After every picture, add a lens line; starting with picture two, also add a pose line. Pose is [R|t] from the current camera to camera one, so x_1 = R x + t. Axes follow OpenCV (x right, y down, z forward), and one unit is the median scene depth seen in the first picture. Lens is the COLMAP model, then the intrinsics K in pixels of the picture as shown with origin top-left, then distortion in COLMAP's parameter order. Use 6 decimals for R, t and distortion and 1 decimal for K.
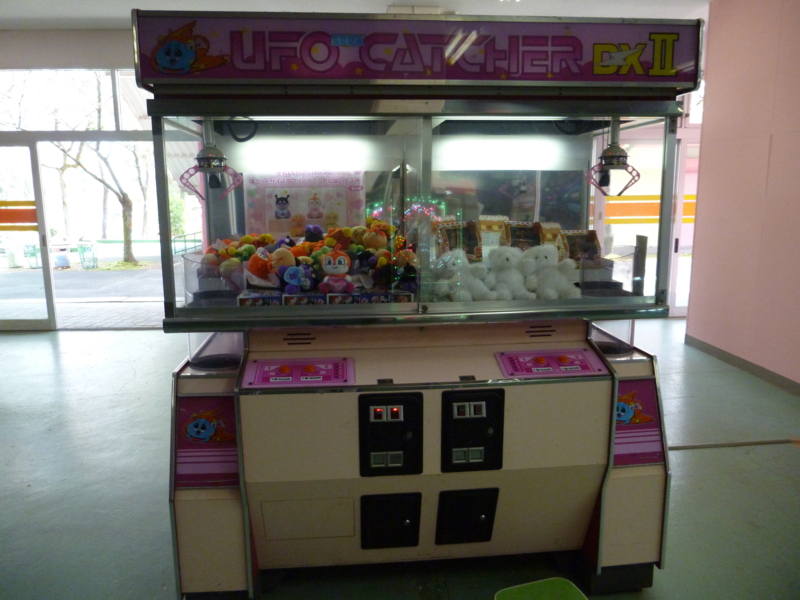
lens RADIAL K [[584.9, 0, 399.8], [0, 584.9, 298.5], [0, 0, 1]] dist [0.001029, -0.000082]
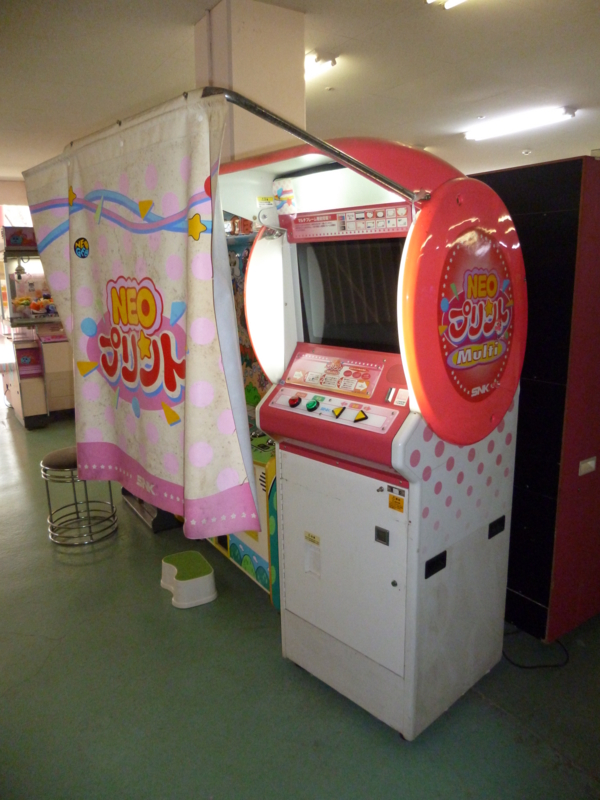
lens RADIAL K [[584.9, 0, 299.8], [0, 584.9, 399.6], [0, 0, 1]] dist [0.001029, -0.000082]
pose [[0.865815, -0.112914, 0.487457, -0.598515], [0.105122, 0.993511, 0.043420, 0.431818], [-0.489197, 0.013649, 0.872067, -2.251039]]
